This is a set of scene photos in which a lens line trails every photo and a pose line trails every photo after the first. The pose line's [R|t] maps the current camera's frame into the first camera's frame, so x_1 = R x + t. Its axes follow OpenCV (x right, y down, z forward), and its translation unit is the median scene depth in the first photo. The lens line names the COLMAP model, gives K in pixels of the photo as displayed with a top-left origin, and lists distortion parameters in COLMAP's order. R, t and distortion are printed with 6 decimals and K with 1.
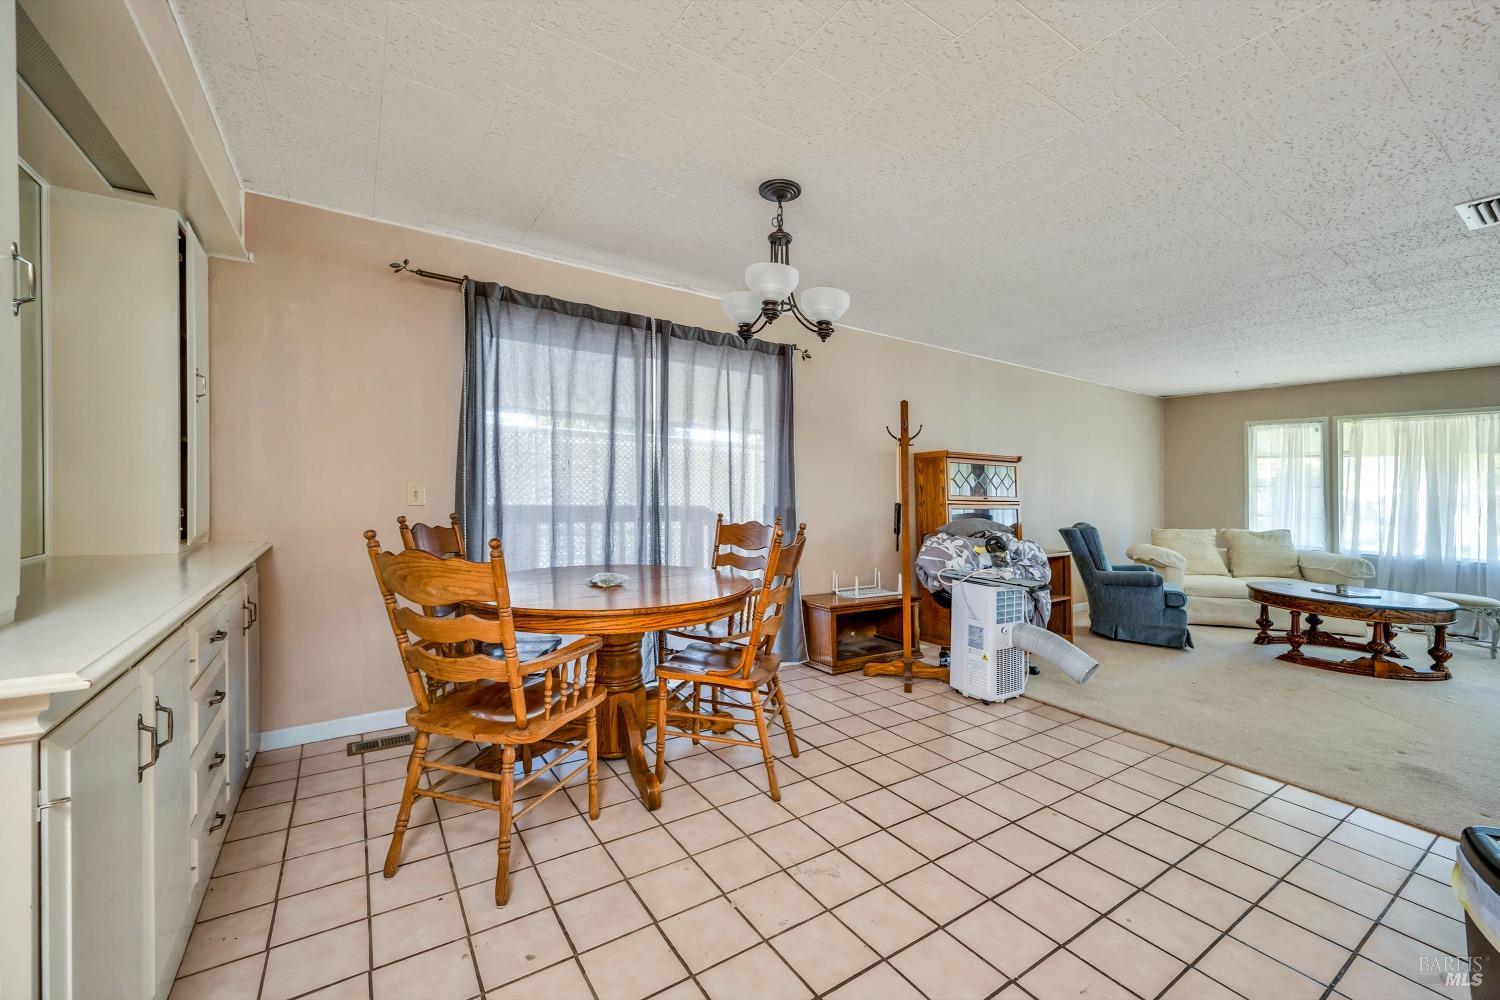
lens RADIAL K [[608.3, 0, 748.6], [0, 608.3, 477.6], [0, 0, 1]] dist [0.000660, 0.000006]
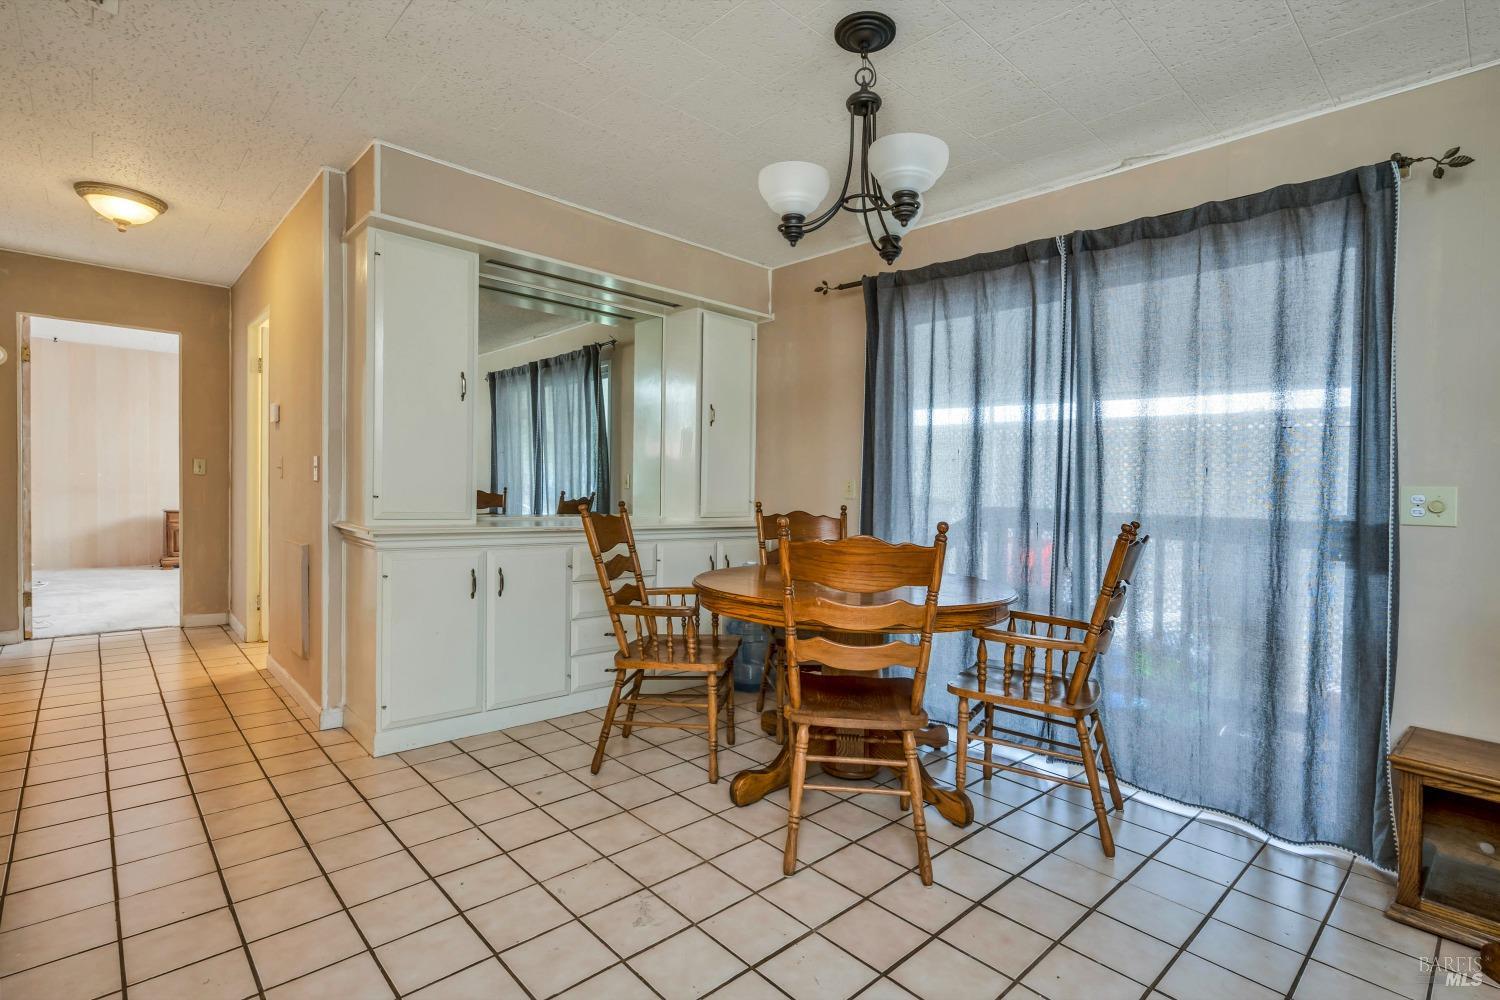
lens RADIAL K [[718.0, 0, 750.0], [0, 718.0, 500.0], [0, 0, 1]] dist [0.075632, -0.000036]
pose [[0.176796, 0.017946, -0.984084, 0.732313], [-0.003987, 0.999839, 0.017517, 0.027775], [0.984239, 0.000826, 0.176839, 0.605347]]
